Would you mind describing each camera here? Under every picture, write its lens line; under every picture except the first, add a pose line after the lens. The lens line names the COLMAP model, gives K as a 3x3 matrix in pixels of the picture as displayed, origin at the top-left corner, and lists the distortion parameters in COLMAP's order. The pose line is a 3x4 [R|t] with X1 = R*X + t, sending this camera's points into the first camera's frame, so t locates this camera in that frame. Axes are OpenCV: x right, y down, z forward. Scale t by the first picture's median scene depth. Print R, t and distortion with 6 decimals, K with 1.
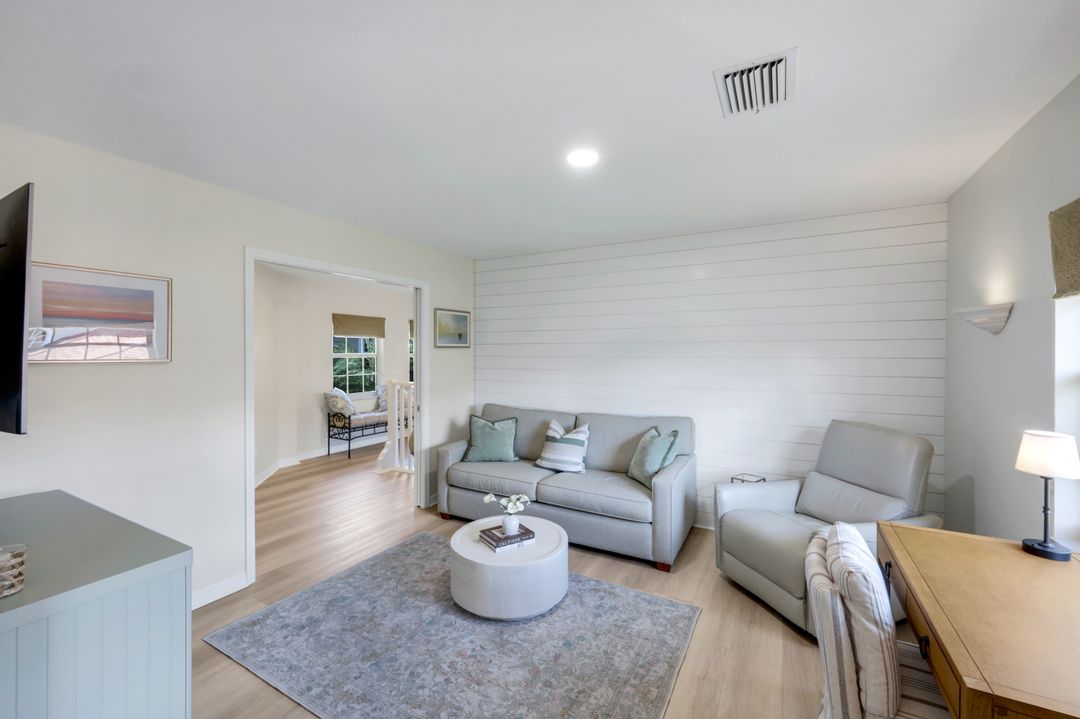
lens RADIAL K [[443.7, 0, 546.1], [0, 443.7, 355.7], [0, 0, 1]] dist [0.000092, 0.000524]
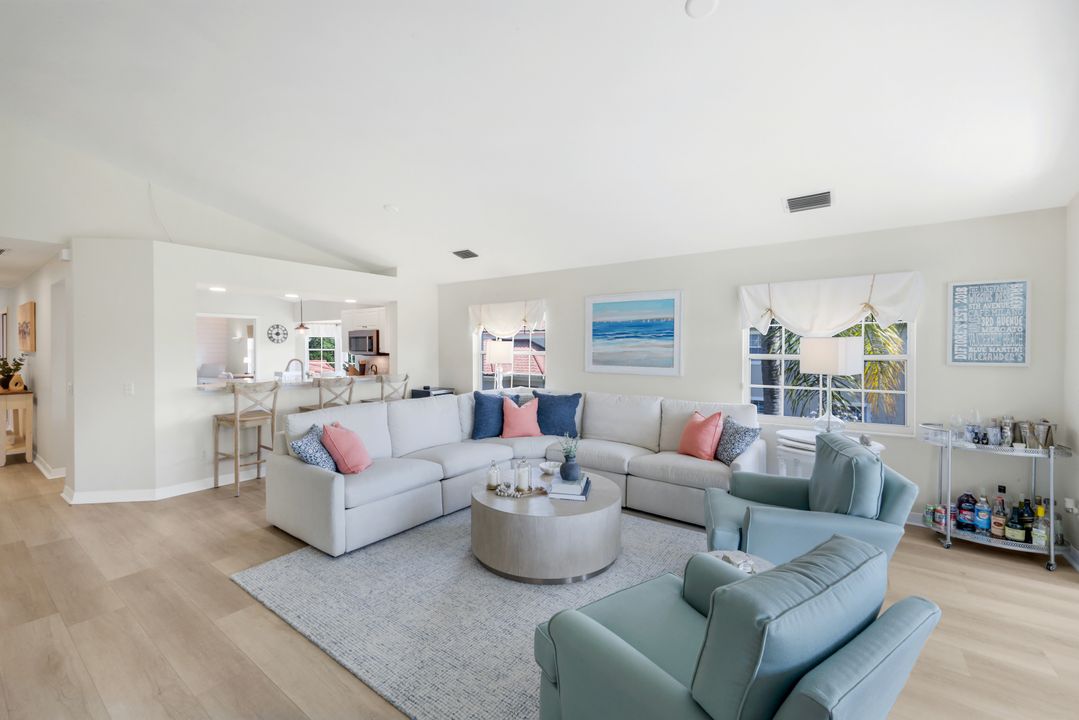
lens RADIAL K [[443.3, 0, 544.7], [0, 443.3, 353.7], [0, 0, 1]] dist [0.000092, 0.000524]
pose [[0.121379, -0.015372, 0.992487, -2.795091], [0.007203, 0.999867, 0.014606, 0.019049], [-0.992580, 0.005376, 0.121474, -2.406633]]
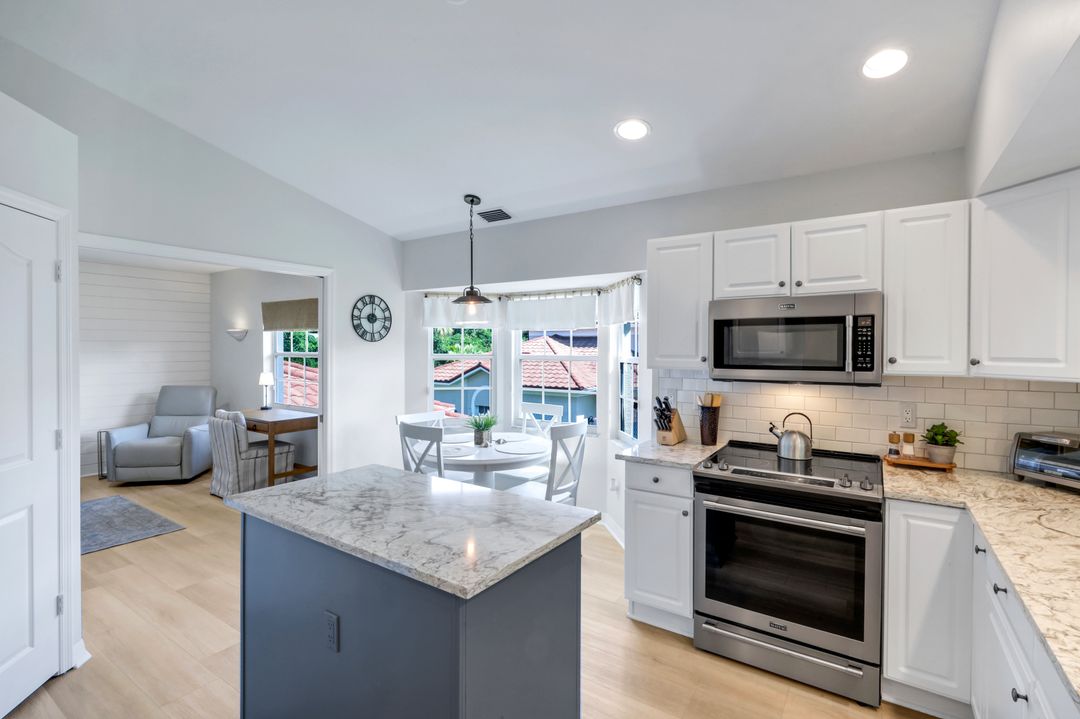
lens RADIAL K [[498.6, 0, 541.9], [0, 498.6, 355.7], [0, 0, 1]] dist [0.001127, -0.000755]
pose [[0.086259, -0.018479, 0.996101, -1.230082], [0.006806, 0.999816, 0.017958, -0.005764], [-0.996249, 0.005231, 0.086369, -0.703504]]
